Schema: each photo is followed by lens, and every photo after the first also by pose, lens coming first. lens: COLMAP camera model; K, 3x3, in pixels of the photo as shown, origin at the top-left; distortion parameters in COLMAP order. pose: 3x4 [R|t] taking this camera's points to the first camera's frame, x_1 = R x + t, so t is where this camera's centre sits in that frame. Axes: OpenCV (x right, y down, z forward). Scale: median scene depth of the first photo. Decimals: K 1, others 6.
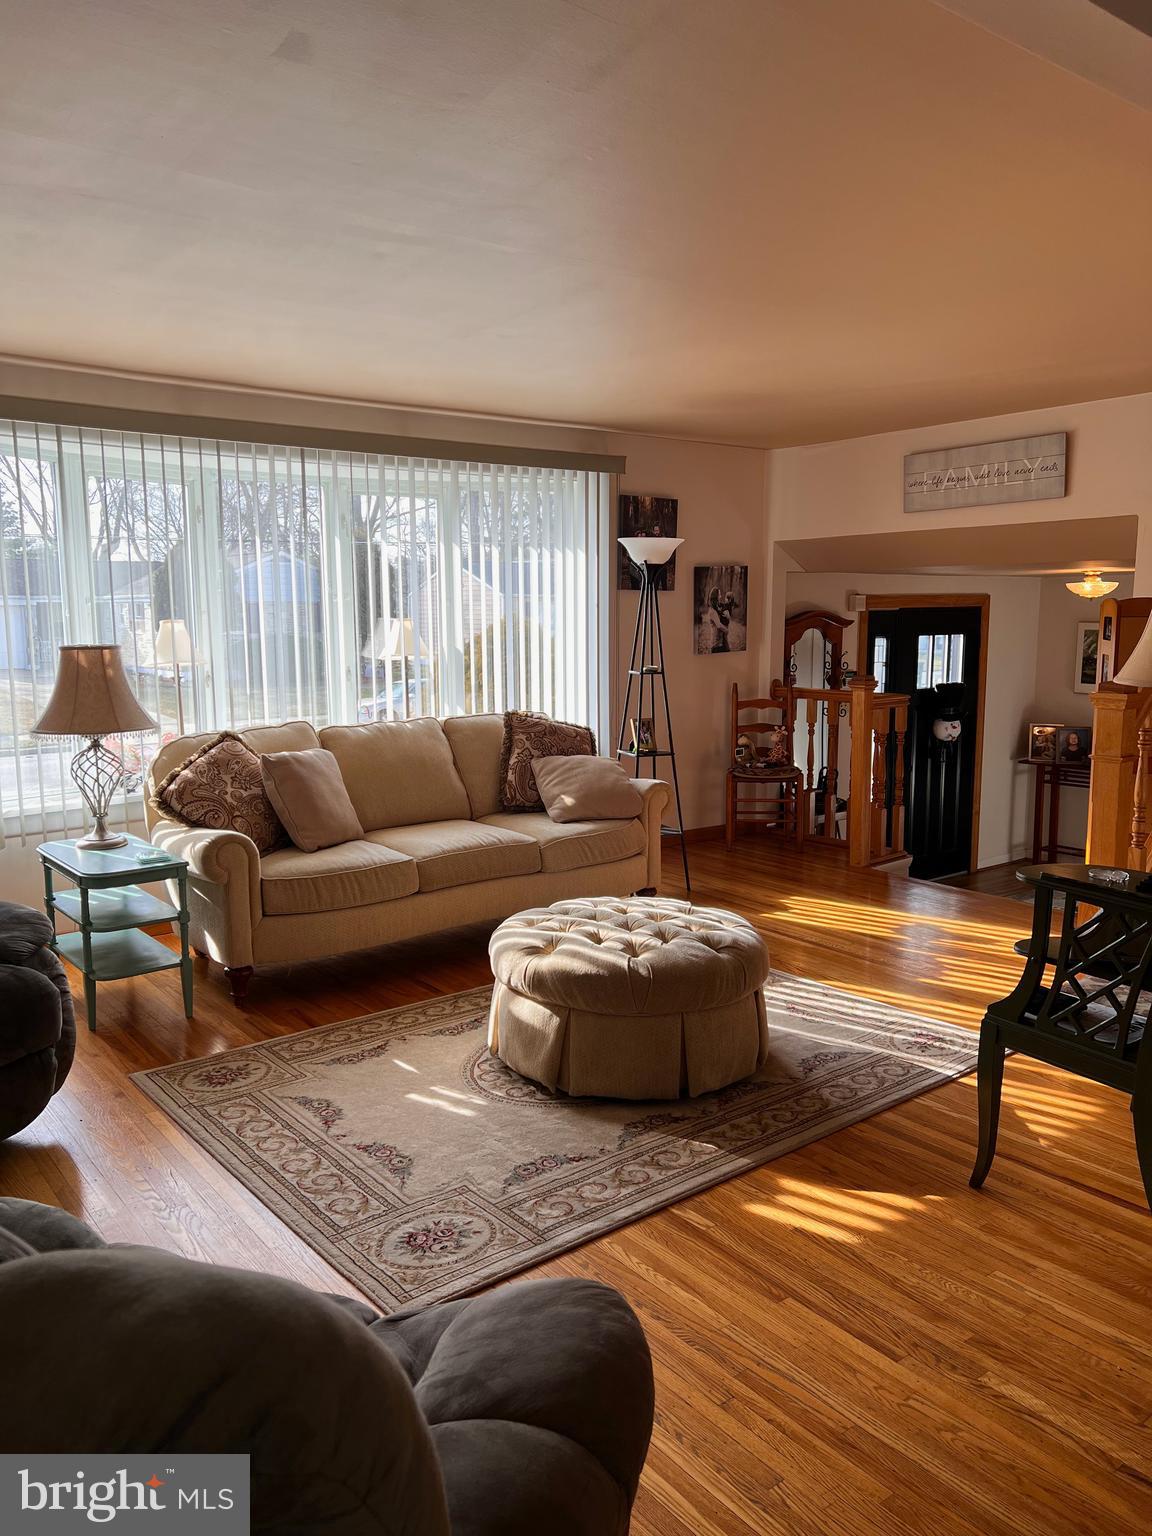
lens RADIAL K [[1160.1, 0, 569.9], [0, 1160.1, 779.1], [0, 0, 1]] dist [0.057682, -0.064174]
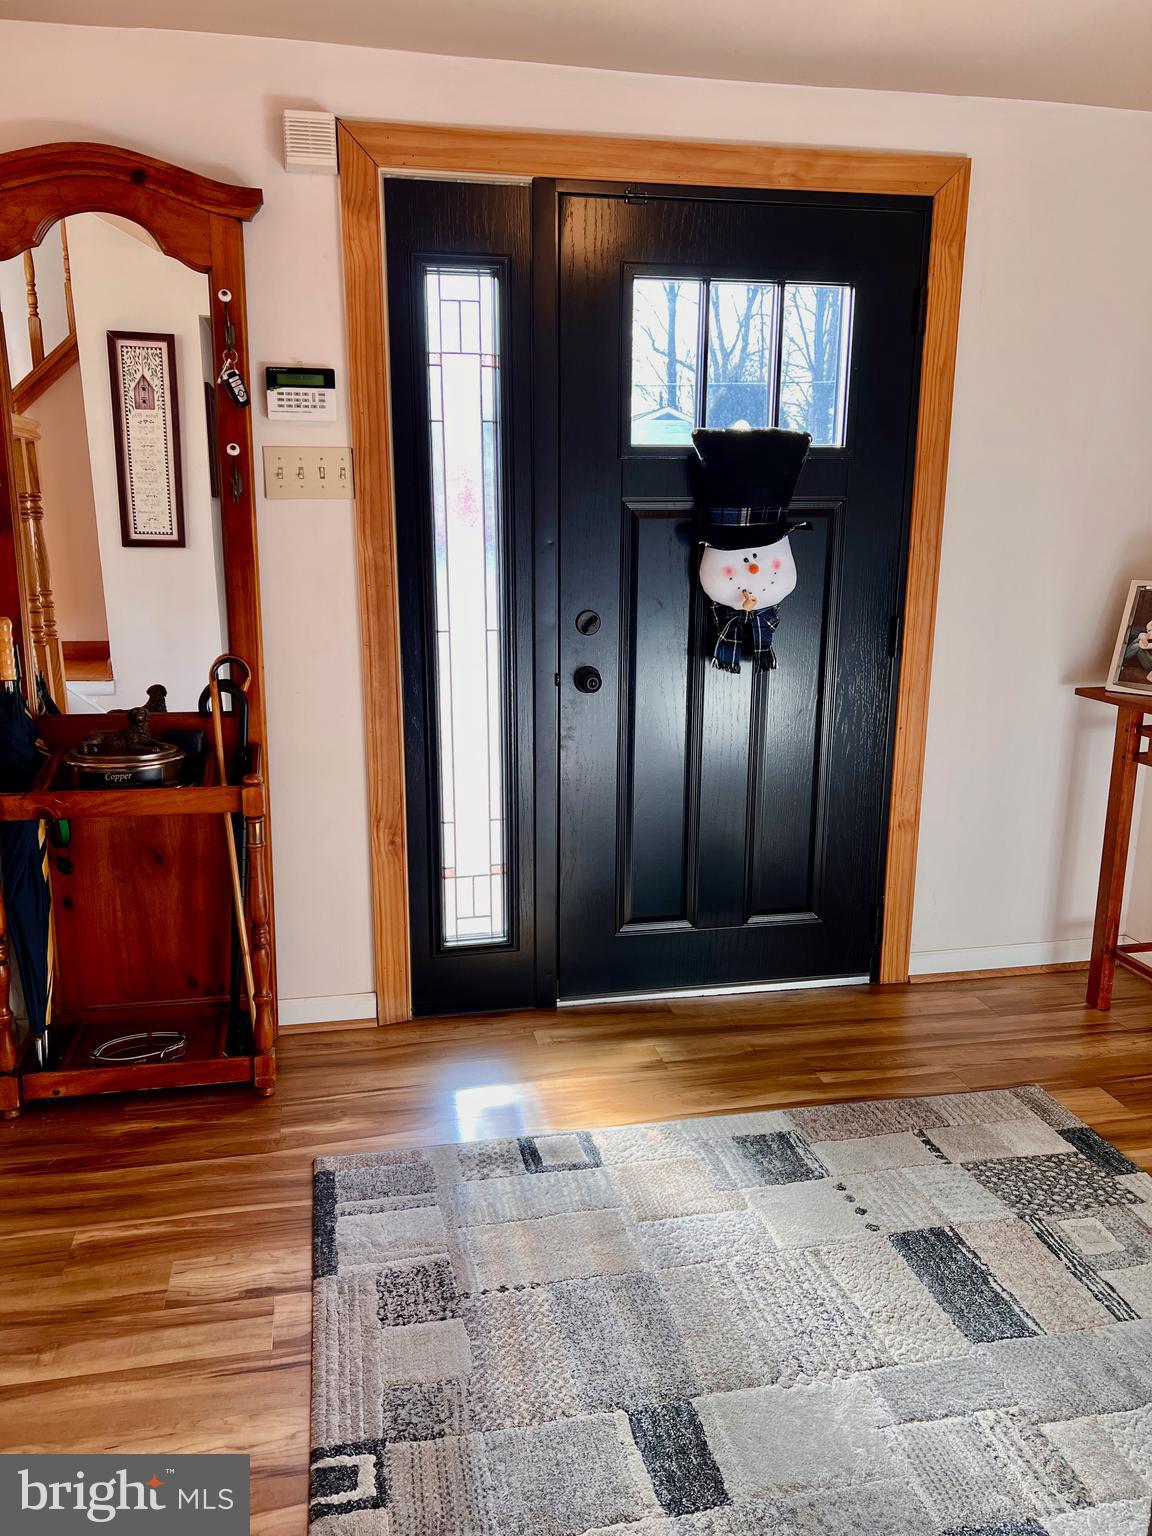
lens RADIAL K [[1160.1, 0, 569.9], [0, 1160.1, 779.1], [0, 0, 1]] dist [0.057682, -0.064174]
pose [[0.886375, 0.128481, -0.444784, 0.429217], [-0.081140, 0.988962, 0.123976, -0.021260], [0.455803, -0.073799, 0.887016, 0.657086]]
